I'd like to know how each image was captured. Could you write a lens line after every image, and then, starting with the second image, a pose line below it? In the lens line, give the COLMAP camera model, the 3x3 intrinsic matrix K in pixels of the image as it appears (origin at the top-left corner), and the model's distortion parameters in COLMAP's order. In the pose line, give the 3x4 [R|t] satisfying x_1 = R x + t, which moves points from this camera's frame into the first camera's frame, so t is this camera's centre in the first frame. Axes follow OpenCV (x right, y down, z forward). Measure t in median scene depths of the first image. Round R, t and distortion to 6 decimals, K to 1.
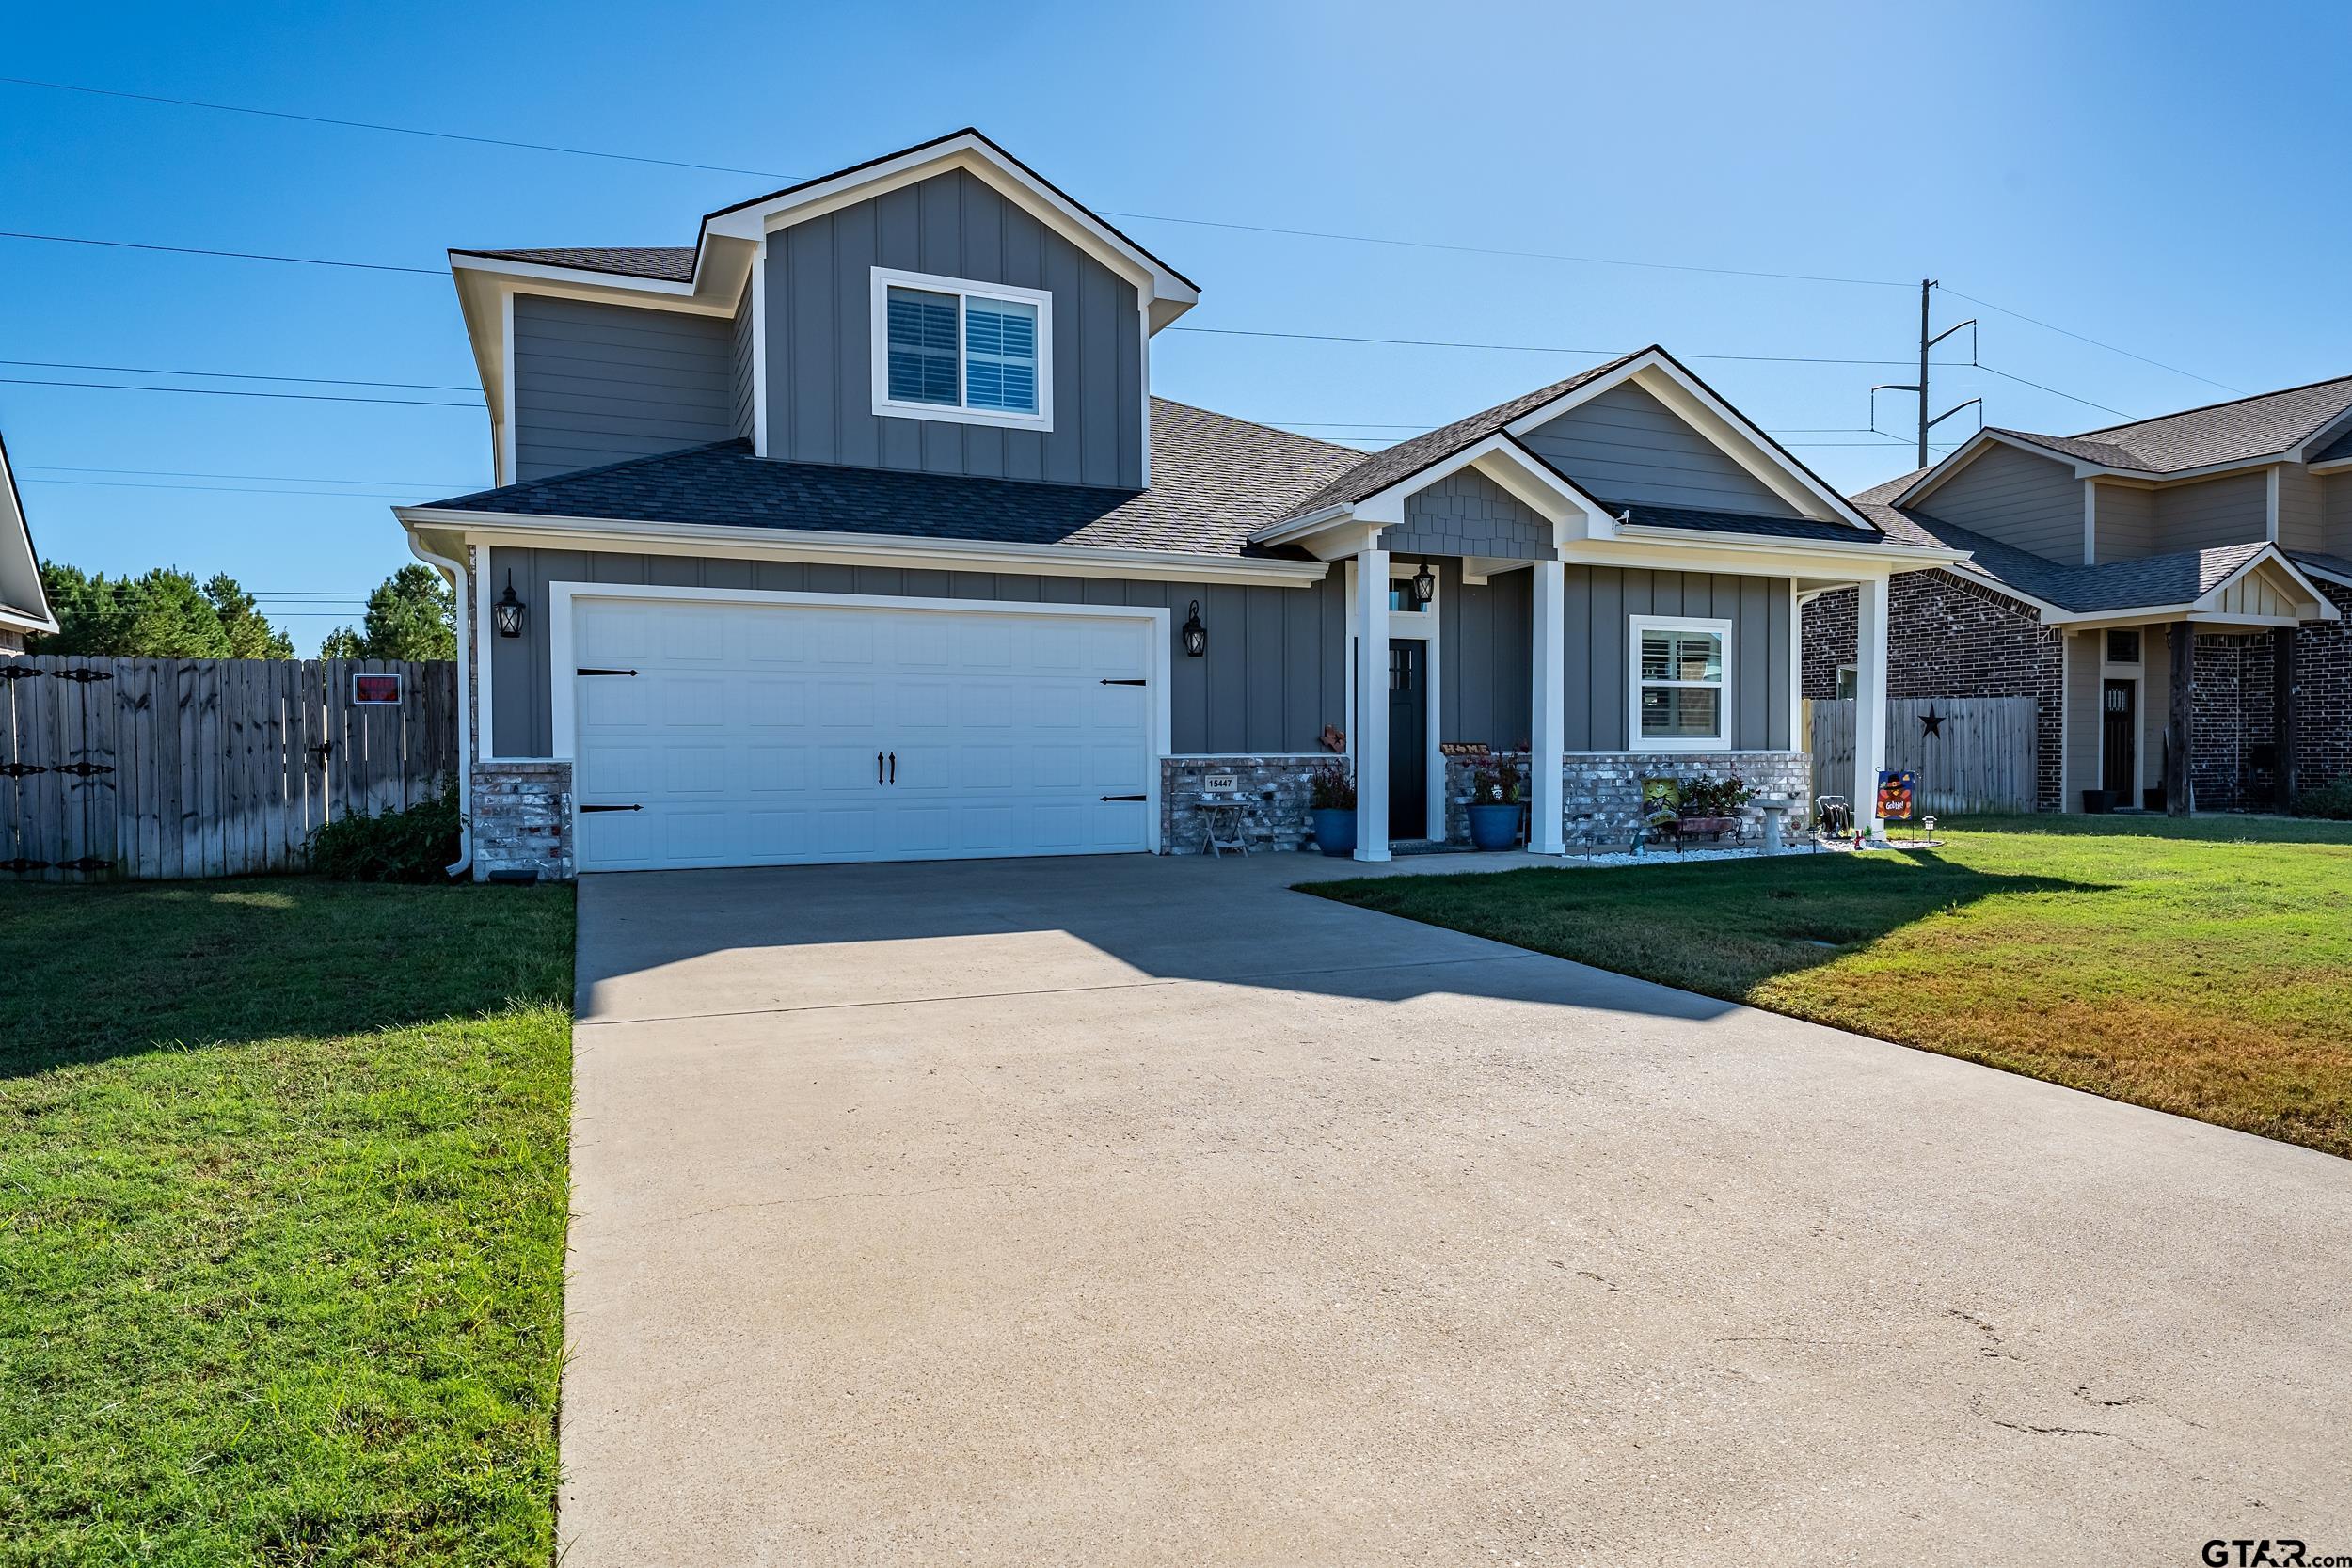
lens RADIAL K [[1300.1, 0, 1179.6], [0, 1300.1, 774.9], [0, 0, 1]] dist [-0.000126, 0.000047]
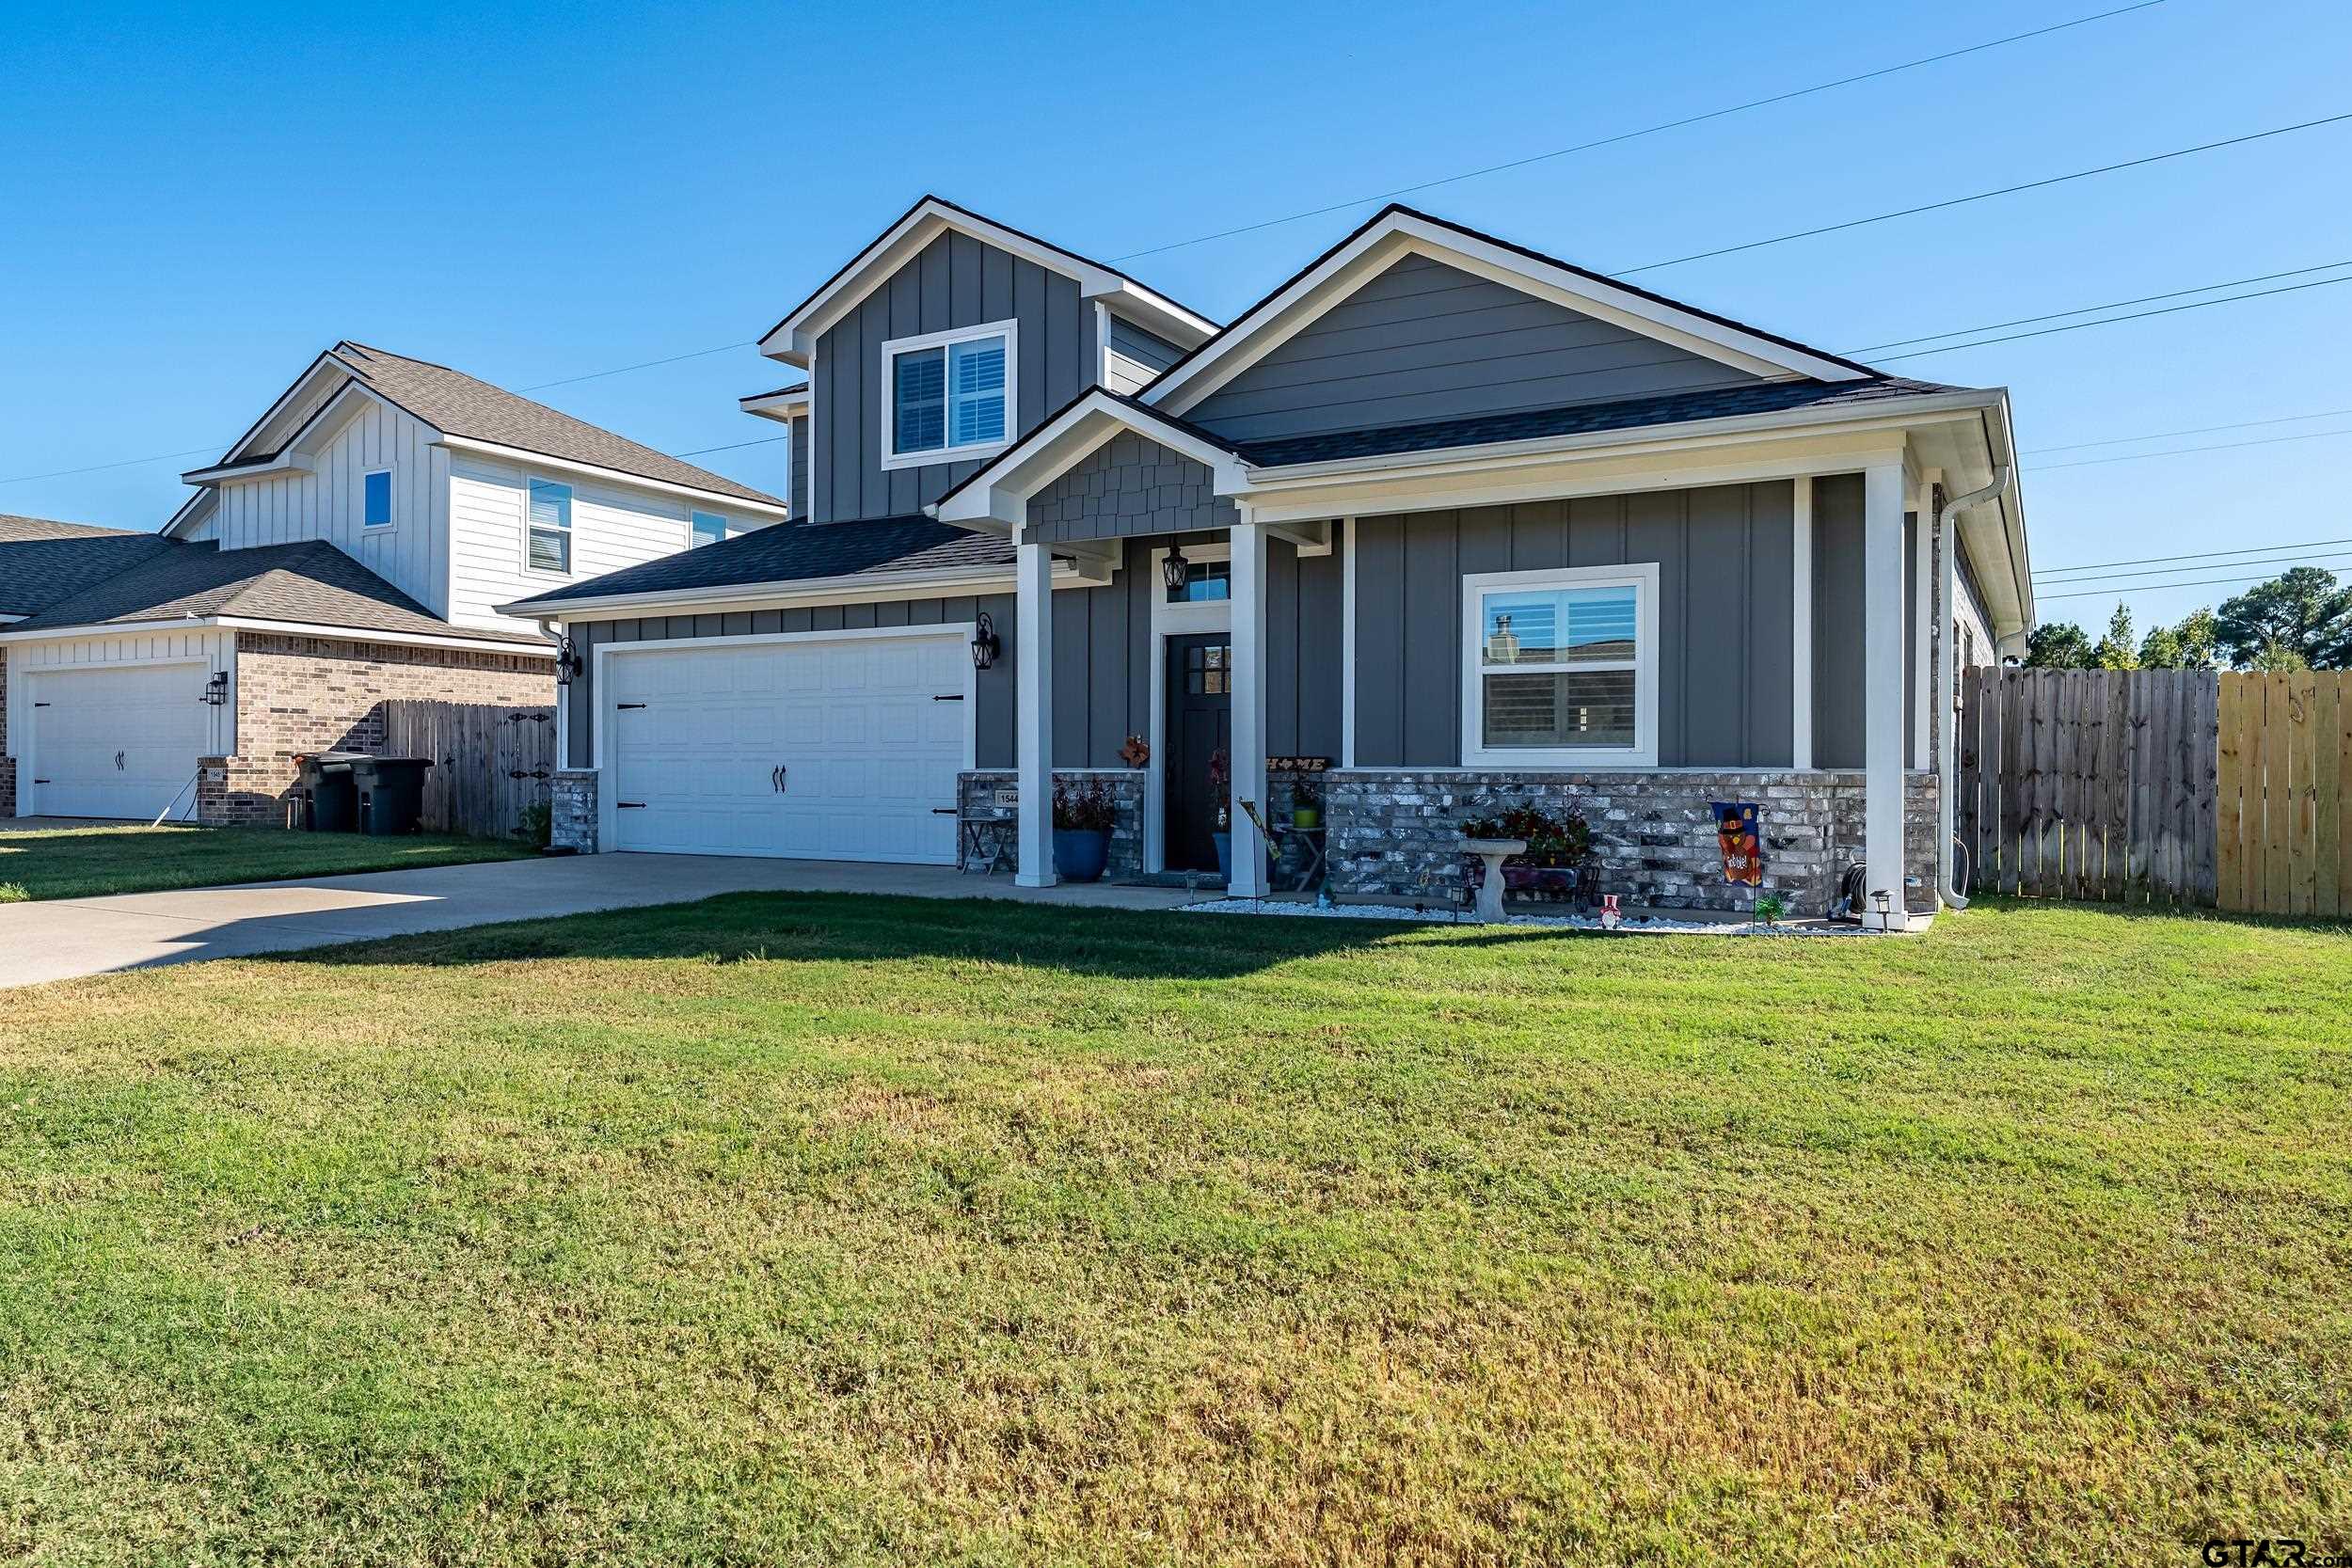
lens RADIAL K [[1477.5, 0, 1179.6], [0, 1477.5, 777.0], [0, 0, 1]] dist [-0.002321, -0.000186]
pose [[0.618135, 0.006238, -0.786047, 0.910848], [-0.022918, 0.999686, -0.010089, -0.001435], [0.785738, 0.024251, 0.618084, 0.395409]]
